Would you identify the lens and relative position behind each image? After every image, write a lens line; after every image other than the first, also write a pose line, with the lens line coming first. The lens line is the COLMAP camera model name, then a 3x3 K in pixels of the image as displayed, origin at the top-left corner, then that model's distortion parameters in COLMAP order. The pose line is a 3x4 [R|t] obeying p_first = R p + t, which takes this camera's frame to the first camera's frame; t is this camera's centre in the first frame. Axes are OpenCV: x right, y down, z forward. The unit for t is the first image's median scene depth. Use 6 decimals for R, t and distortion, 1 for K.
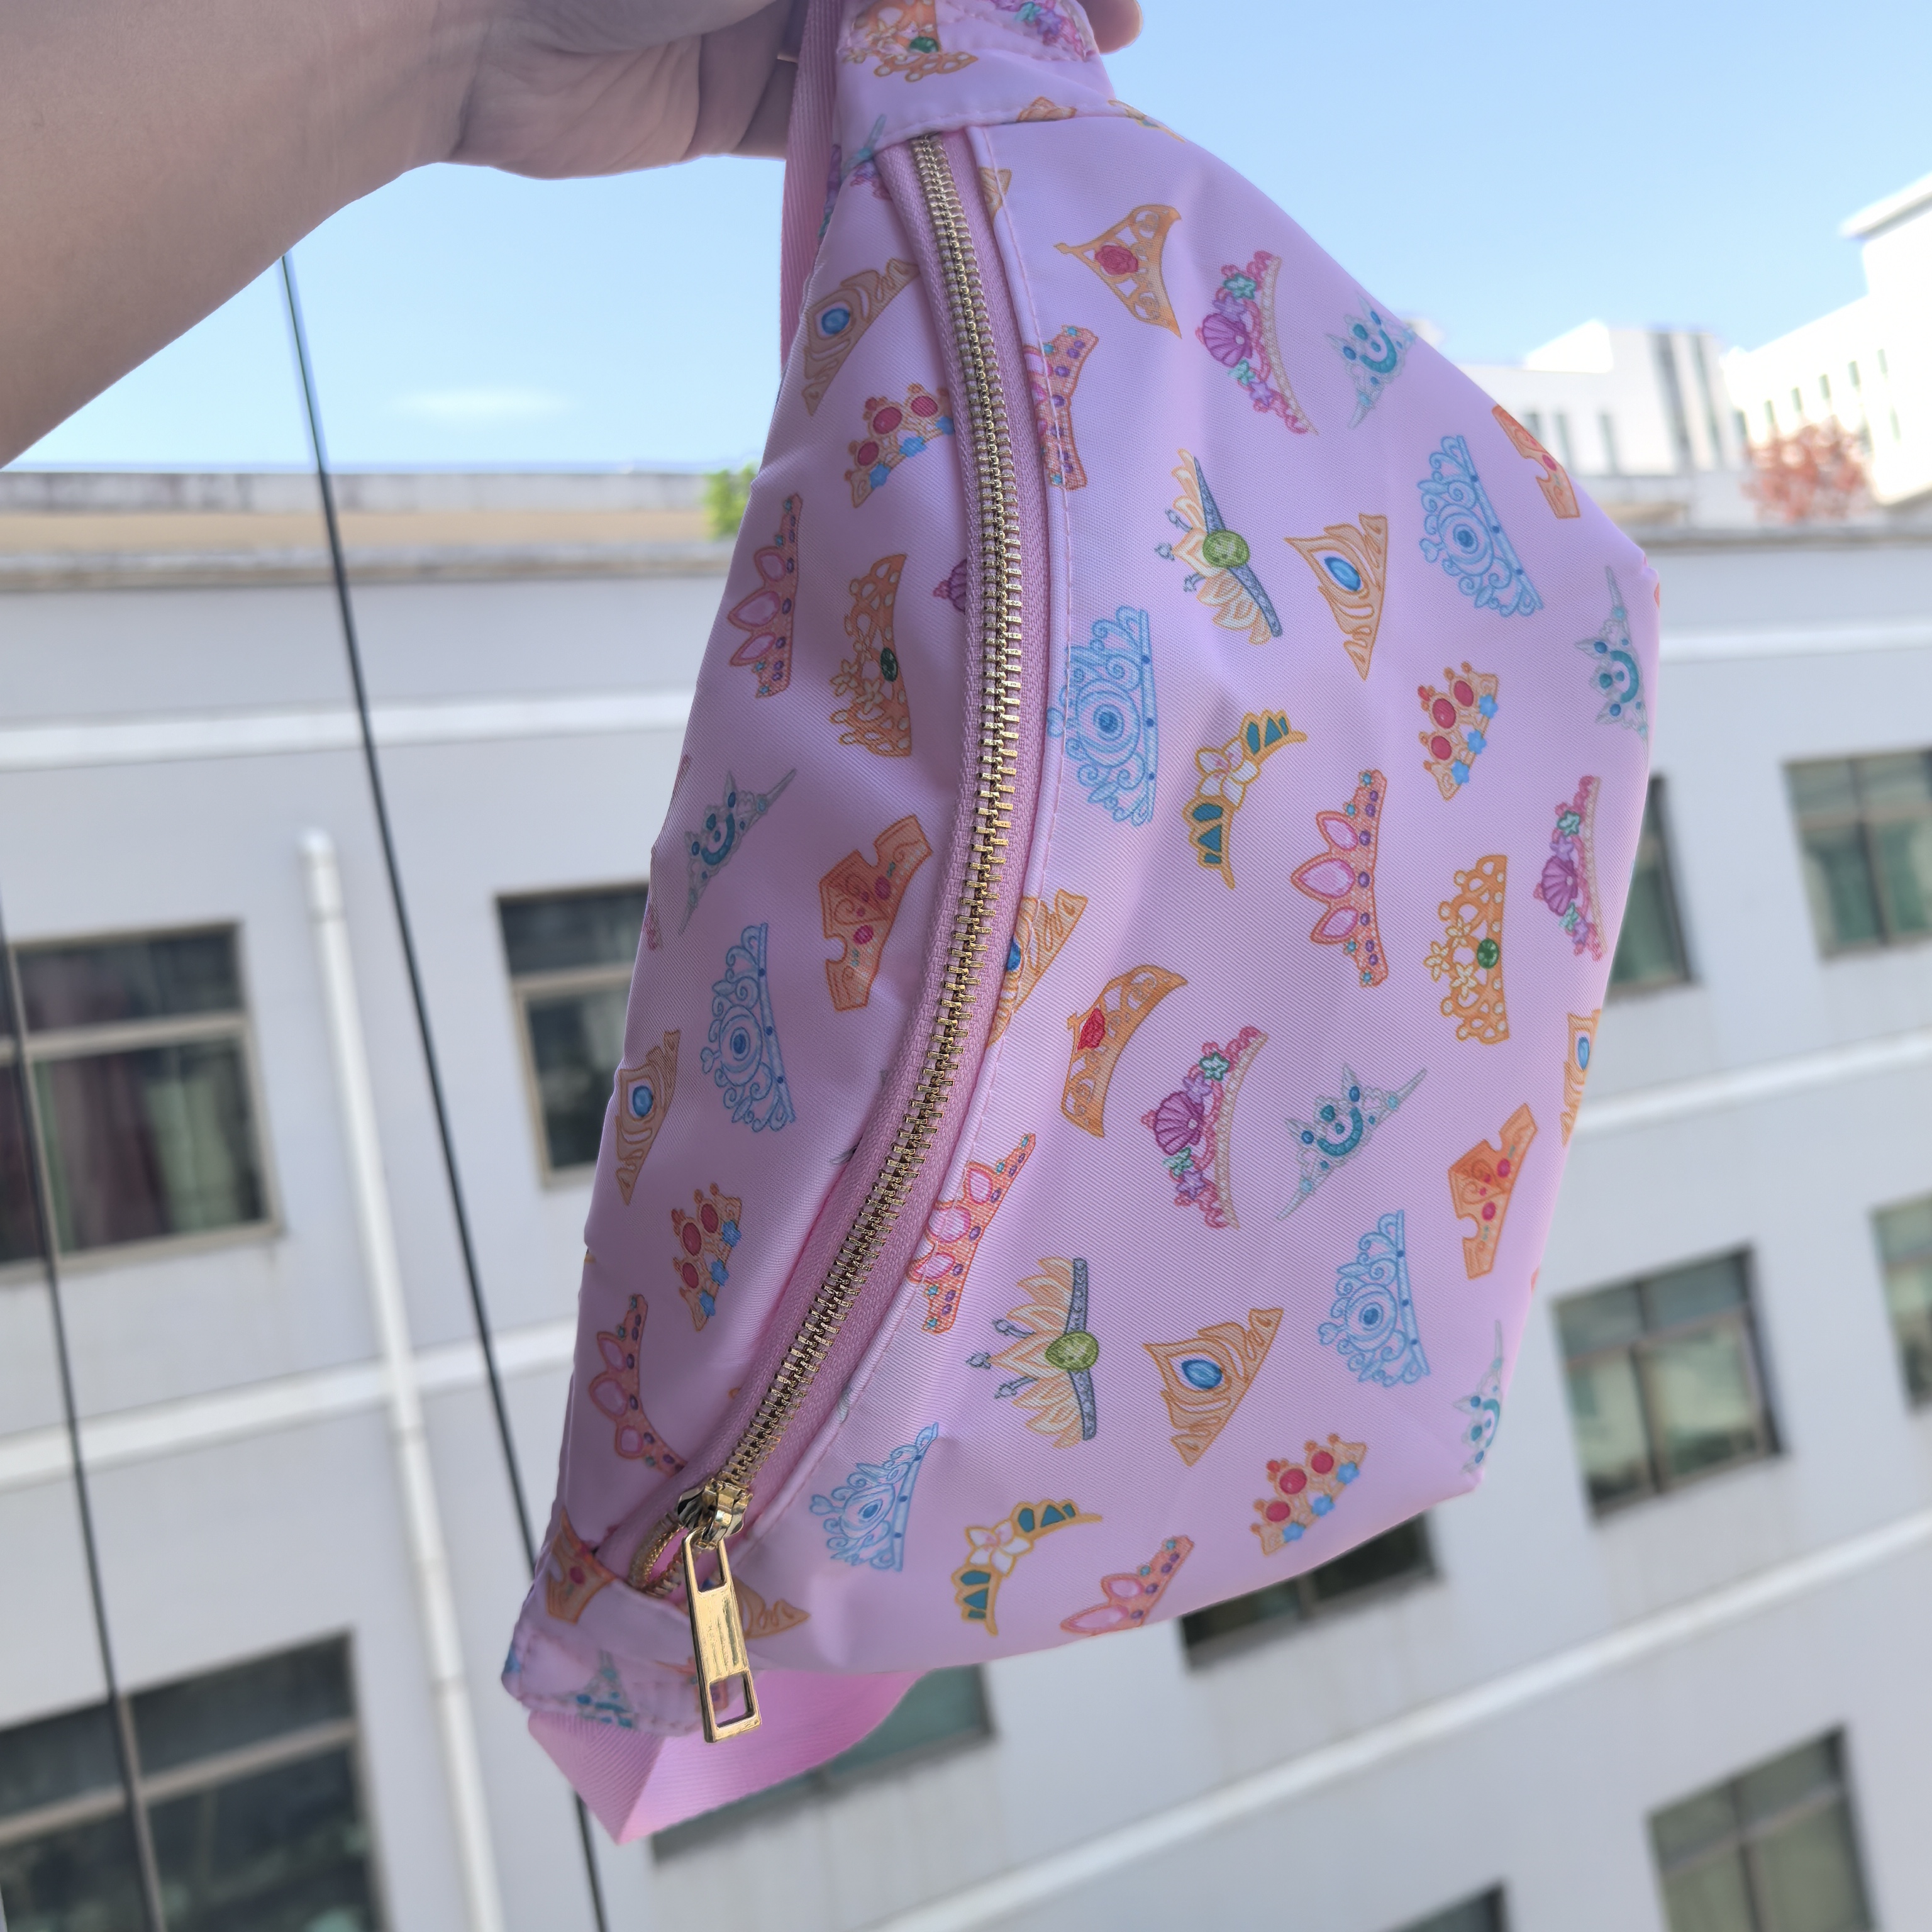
lens RADIAL K [[2303.6, 0, 967.3], [0, 2303.6, 995.4], [0, 0, 1]] dist [0.012523, 0.000000]
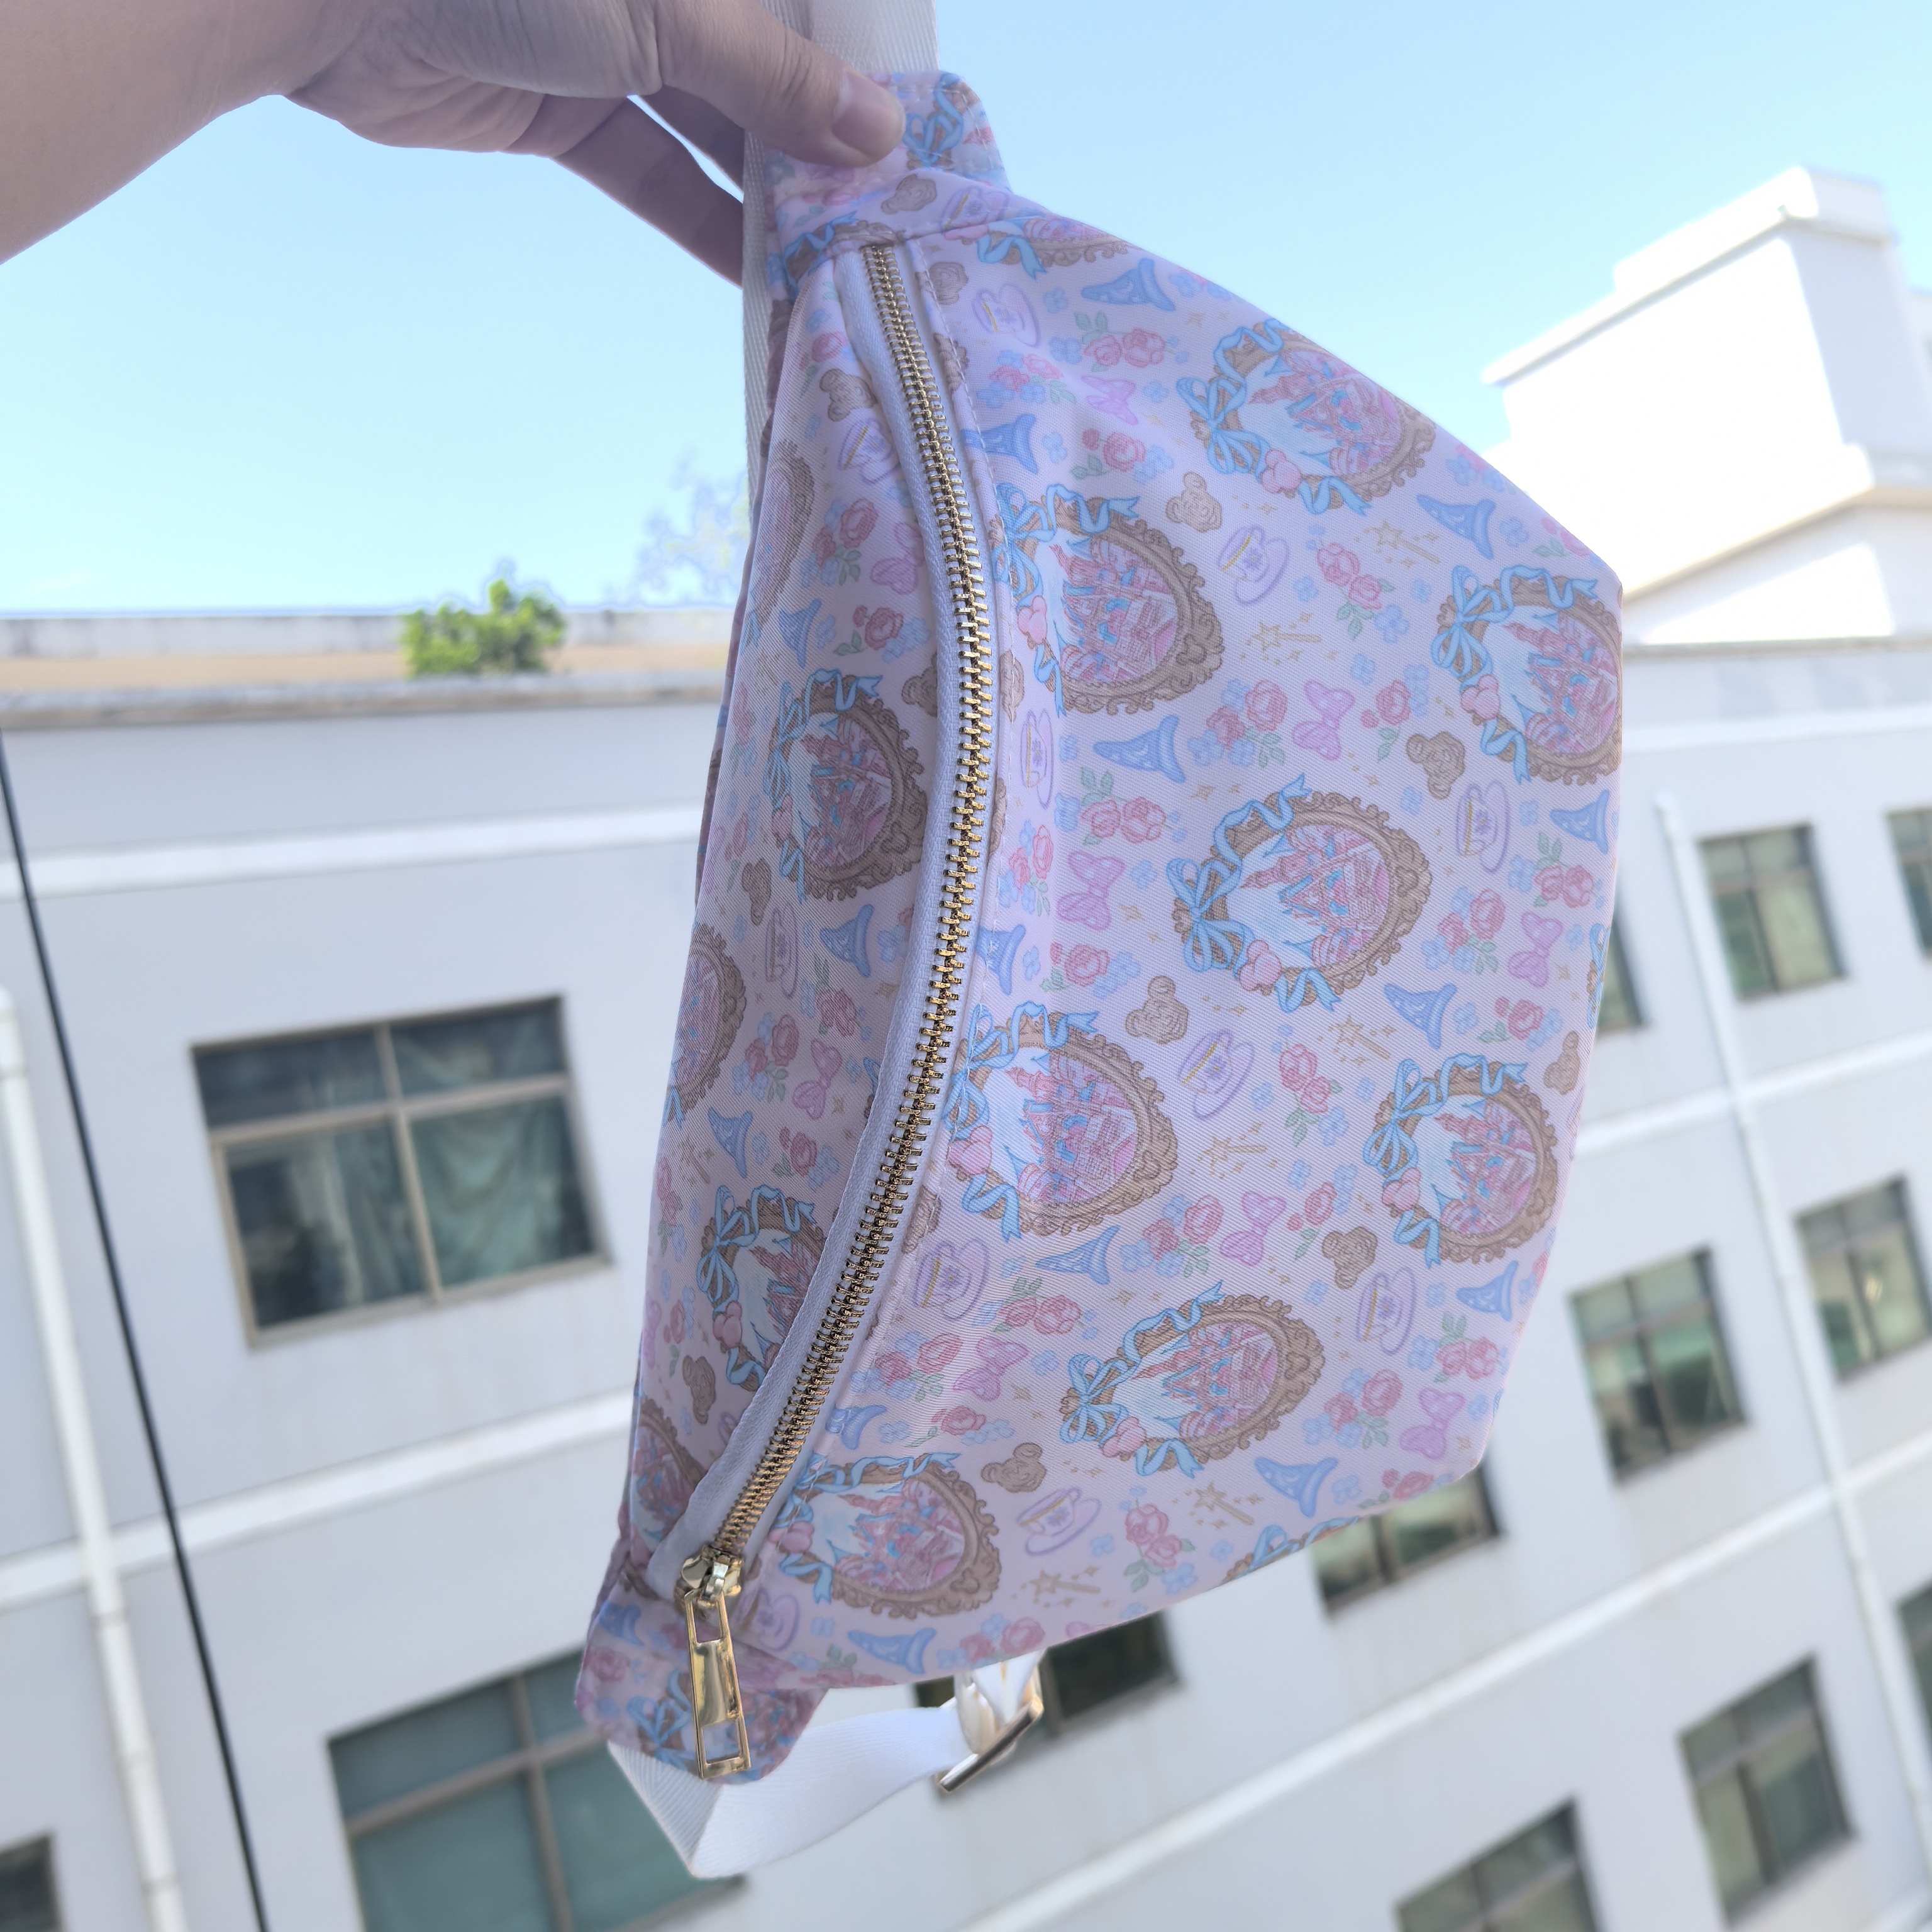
lens RADIAL K [[2303.6, 0, 972.3], [0, 2303.6, 959.8], [0, 0, 1]] dist [0.012523, 0.000000]
pose [[0.990205, -0.034484, 0.135298, -0.192757], [0.044057, 0.996684, -0.068410, 0.028147], [-0.132490, 0.073700, 0.988441, -0.126023]]
